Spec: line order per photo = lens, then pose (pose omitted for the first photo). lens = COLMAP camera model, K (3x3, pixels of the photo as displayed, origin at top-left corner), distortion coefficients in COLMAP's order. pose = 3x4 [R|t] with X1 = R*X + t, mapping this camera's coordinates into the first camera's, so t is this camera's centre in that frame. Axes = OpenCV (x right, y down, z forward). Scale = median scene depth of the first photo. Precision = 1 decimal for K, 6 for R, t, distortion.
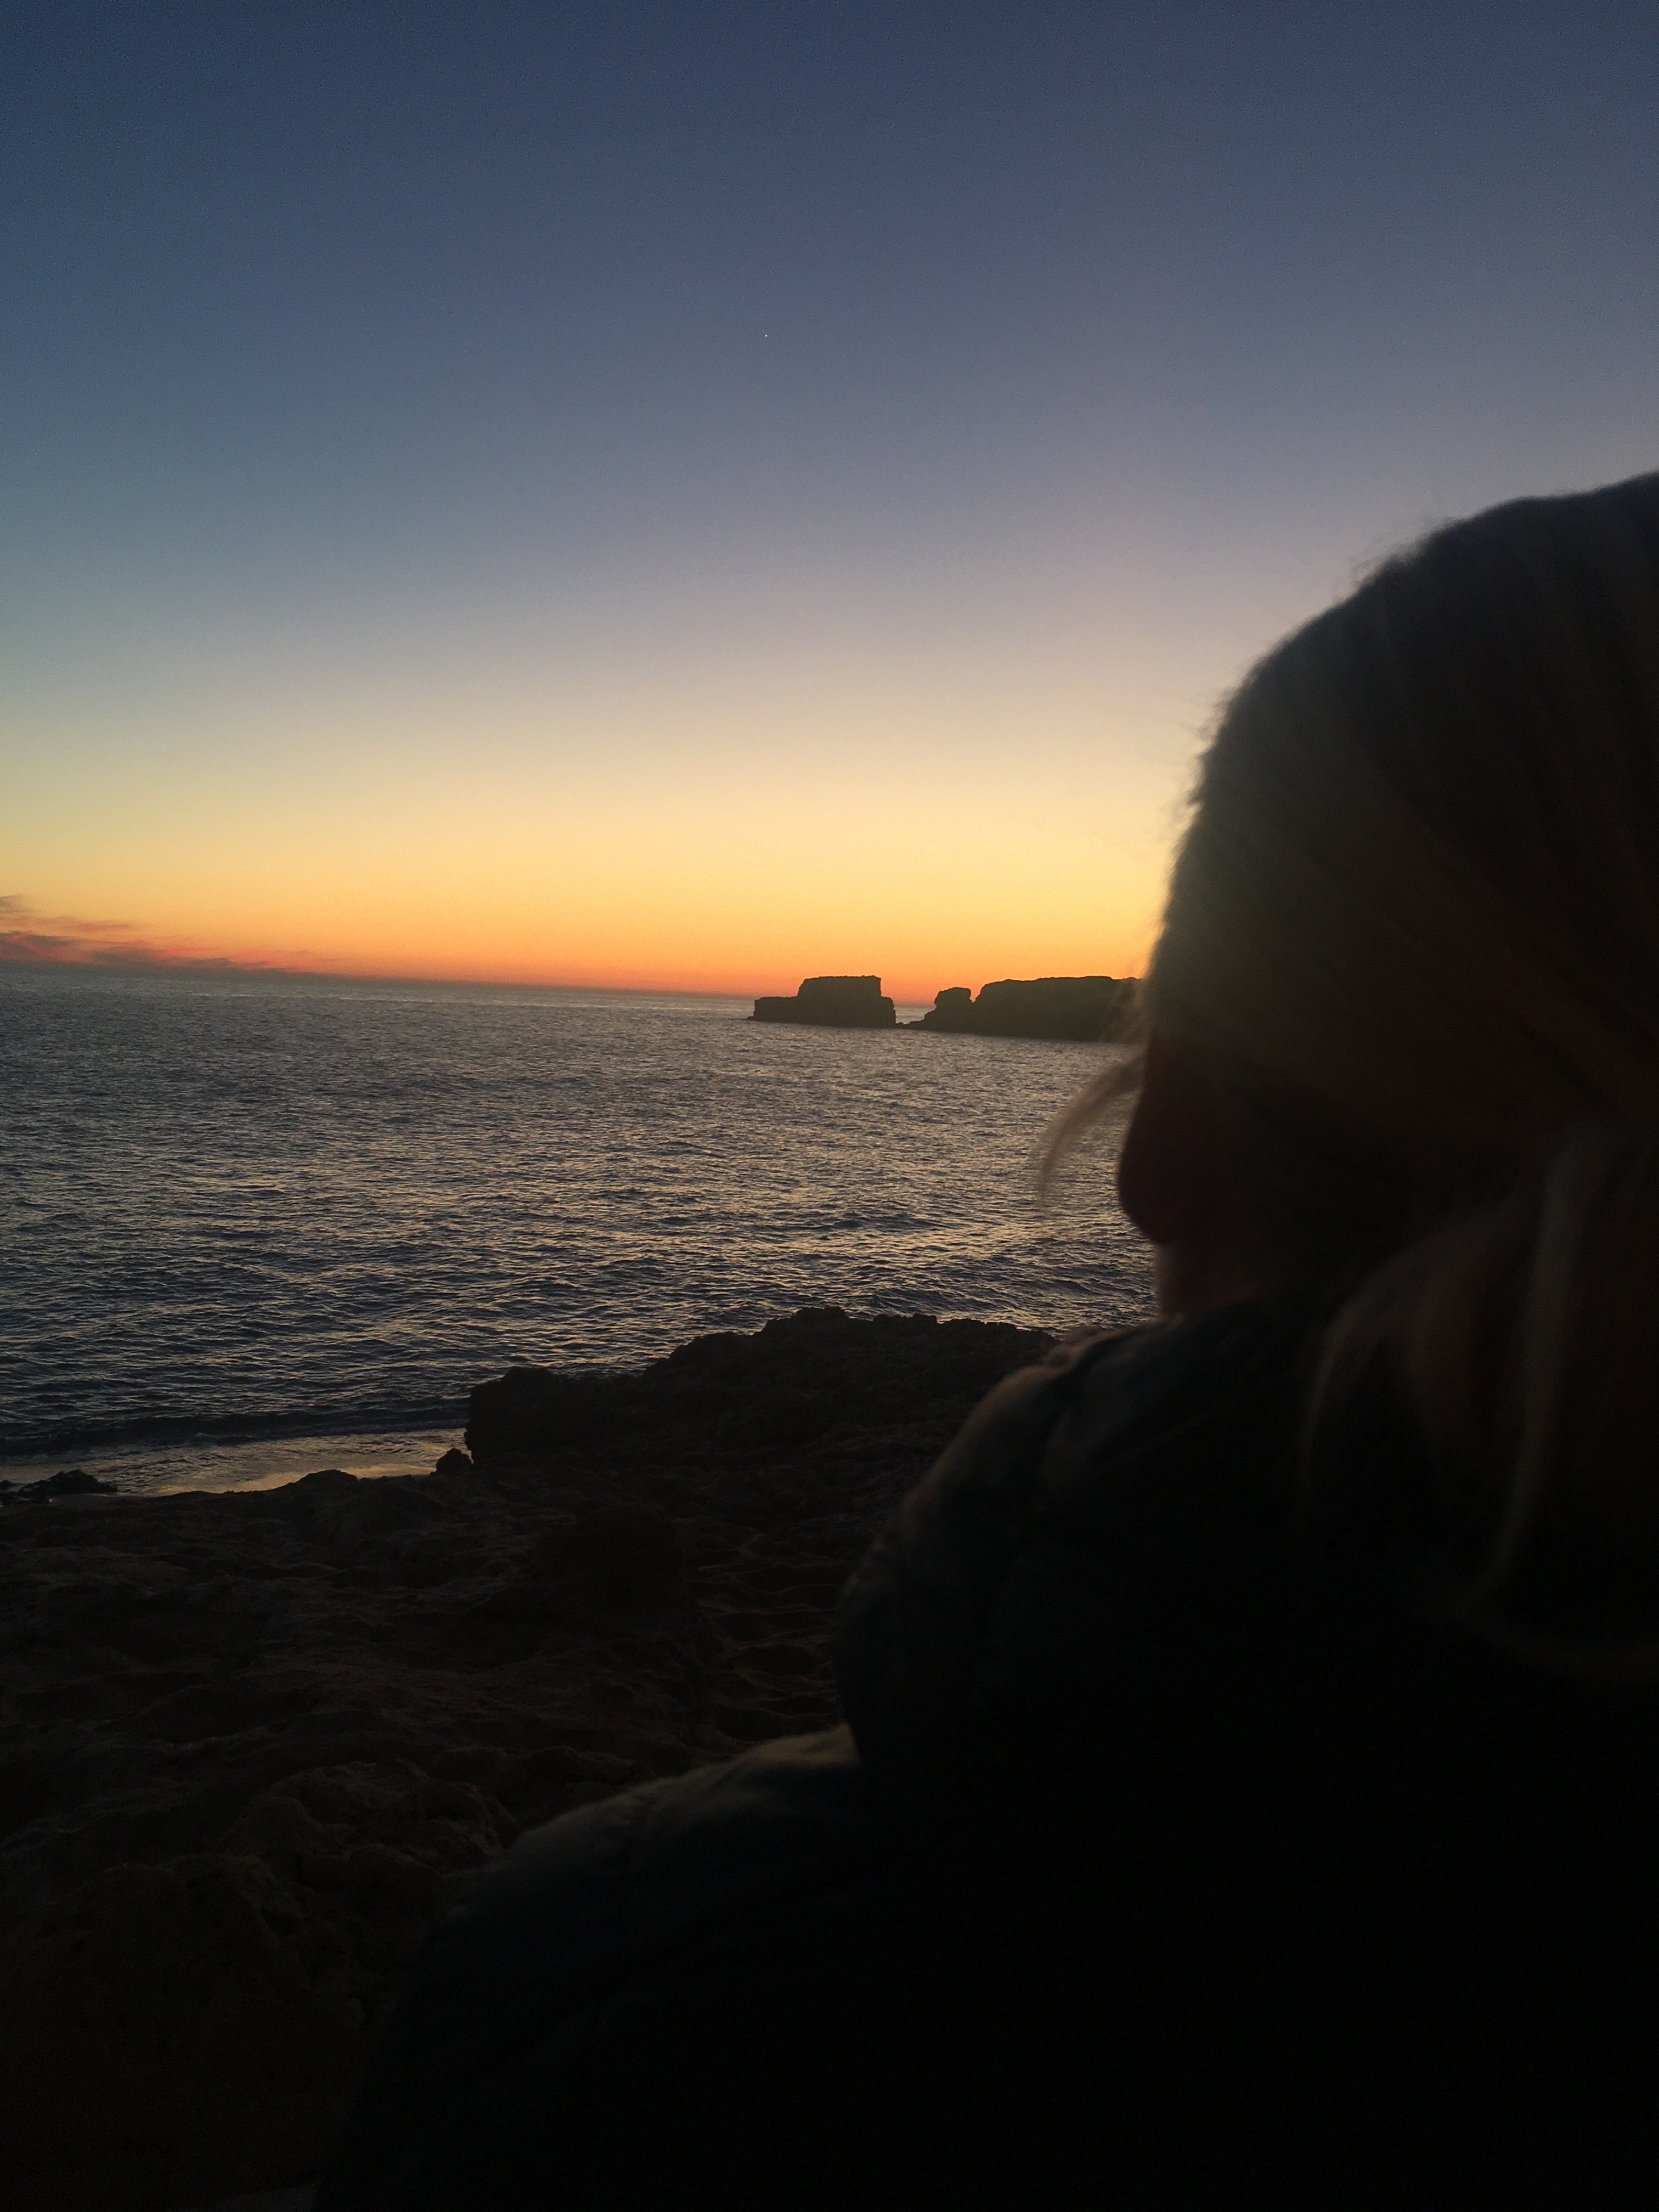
lens RADIAL K [[1870.6, 0, 832.3], [0, 1870.6, 1111.5], [0, 0, 1]] dist [0.019249, 0.003303]
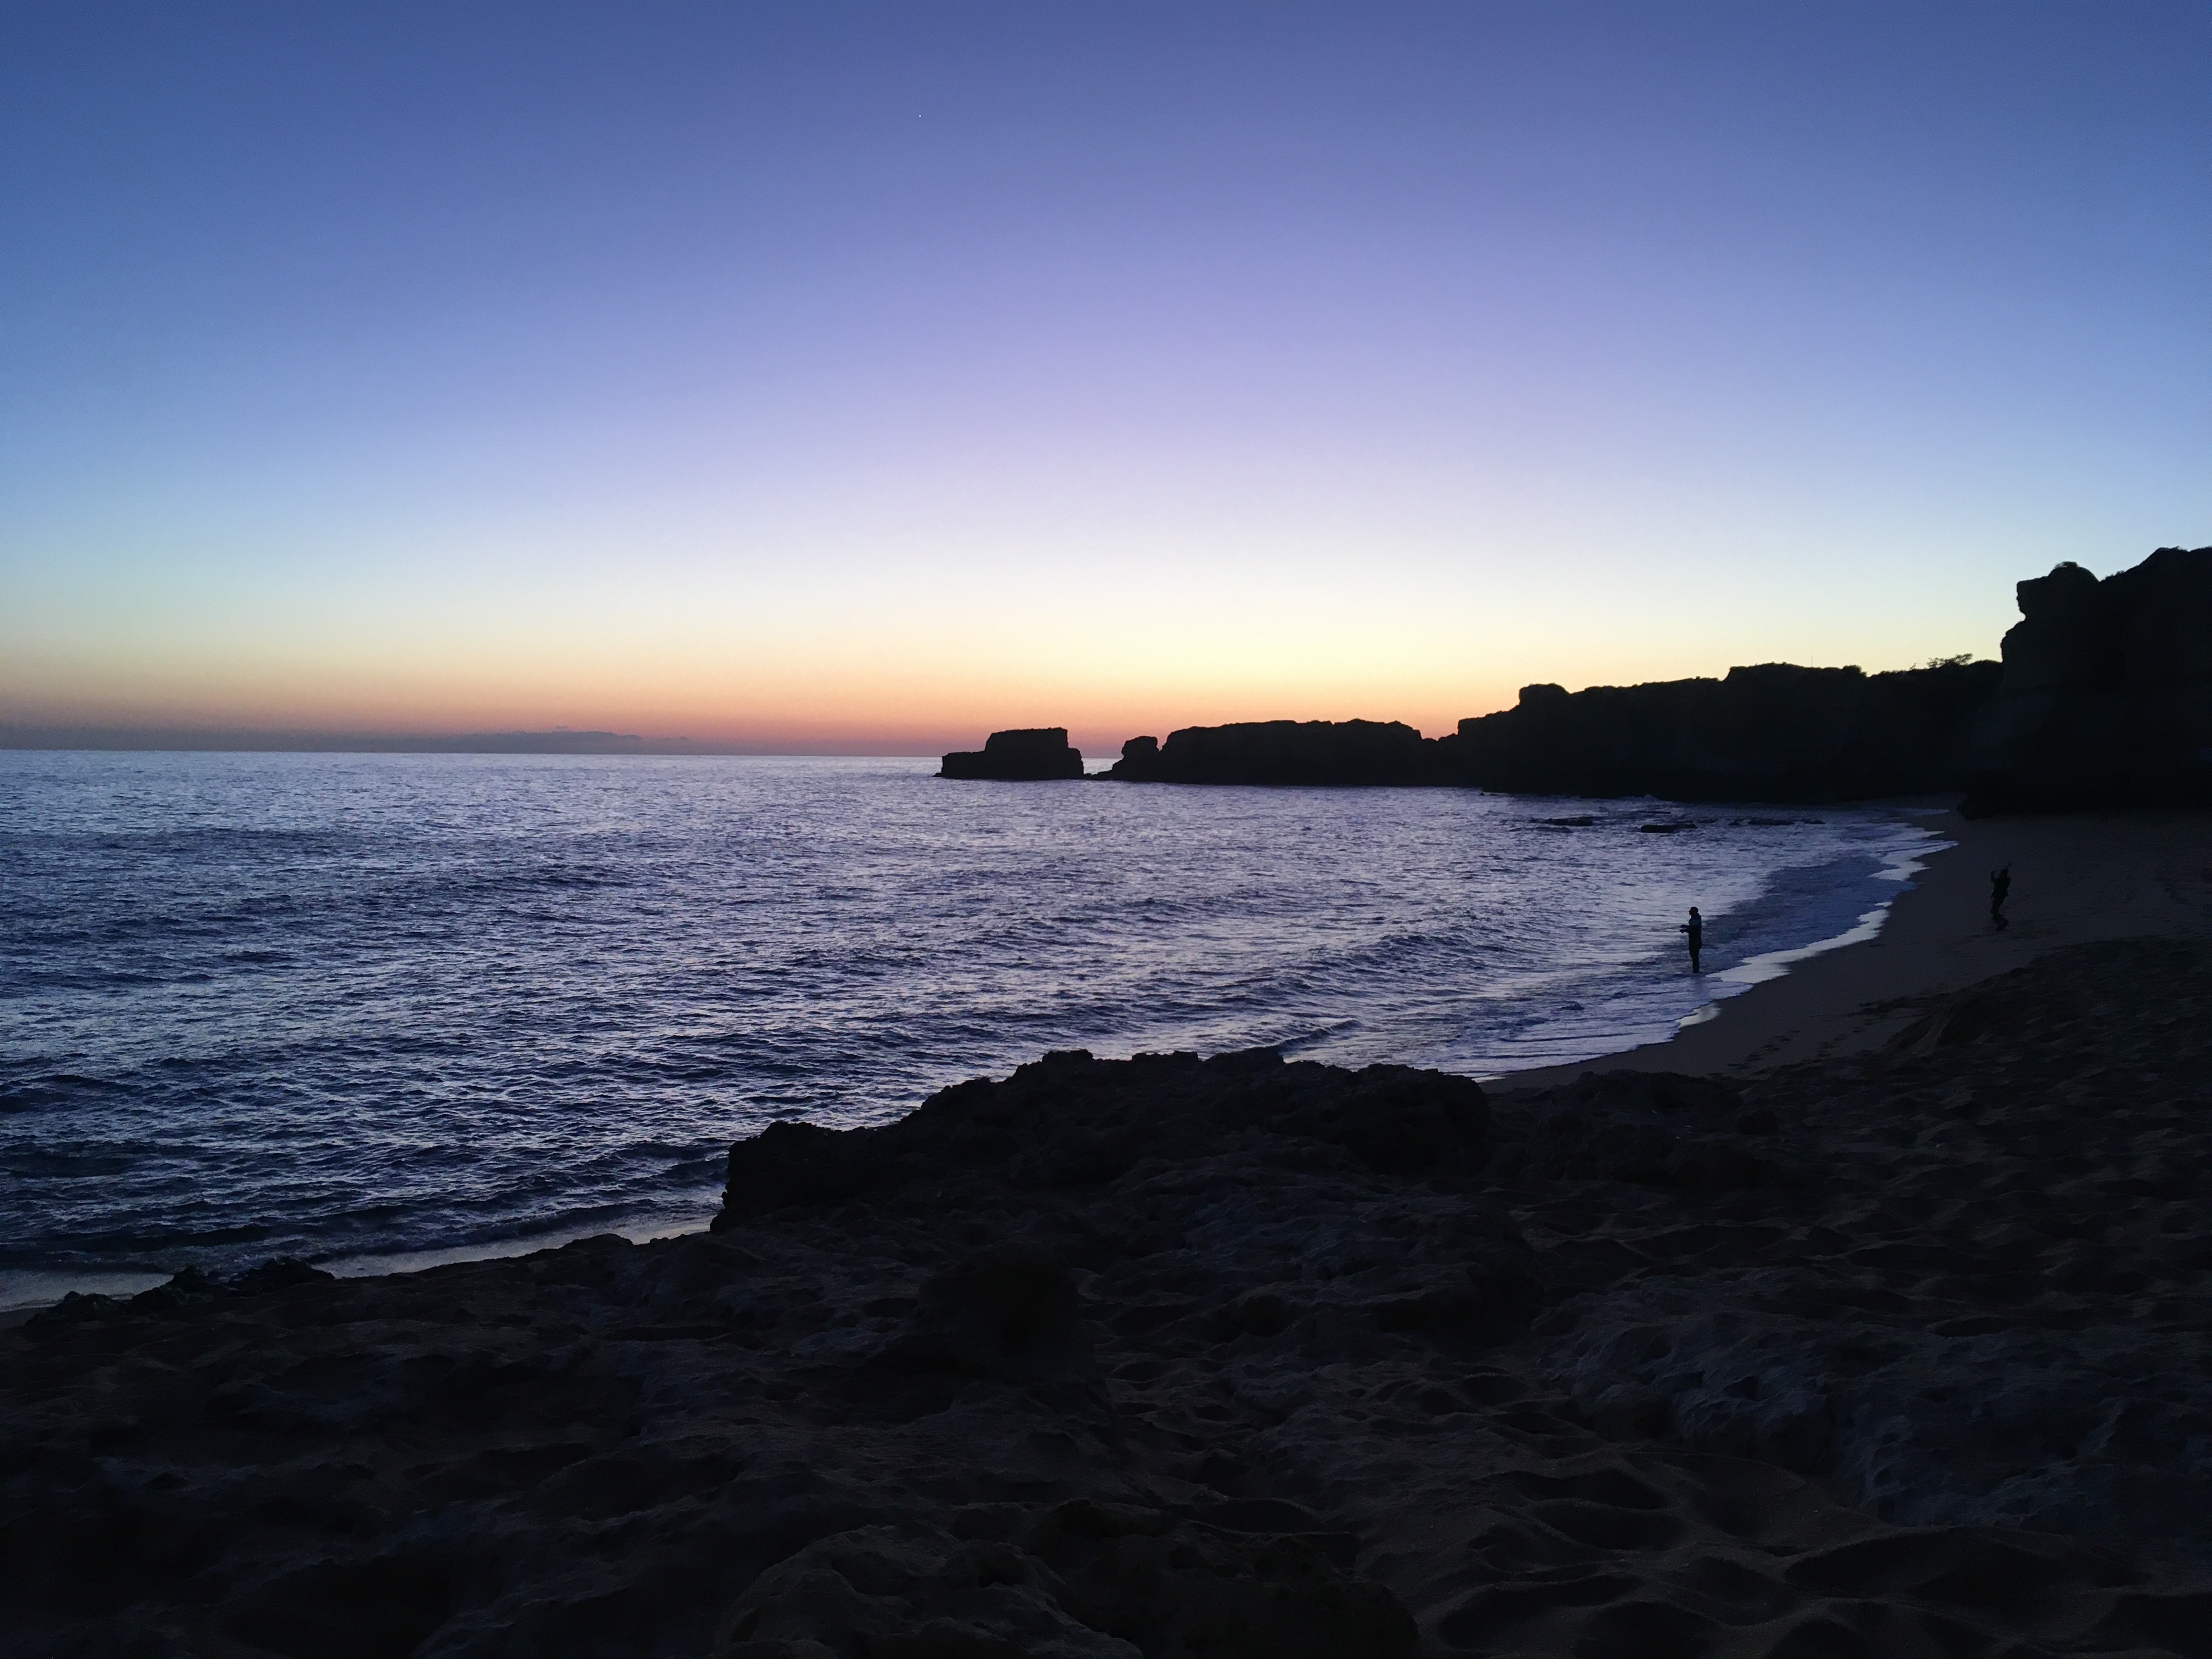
lens RADIAL K [[1870.6, 0, 1102.7], [0, 1870.6, 825.8], [0, 0, 1]] dist [0.019249, 0.003303]
pose [[0.998331, -0.037810, 0.043657, -0.104524], [0.038682, 0.999065, -0.019287, 0.025708], [-0.042887, 0.020944, 0.998860, 0.071128]]
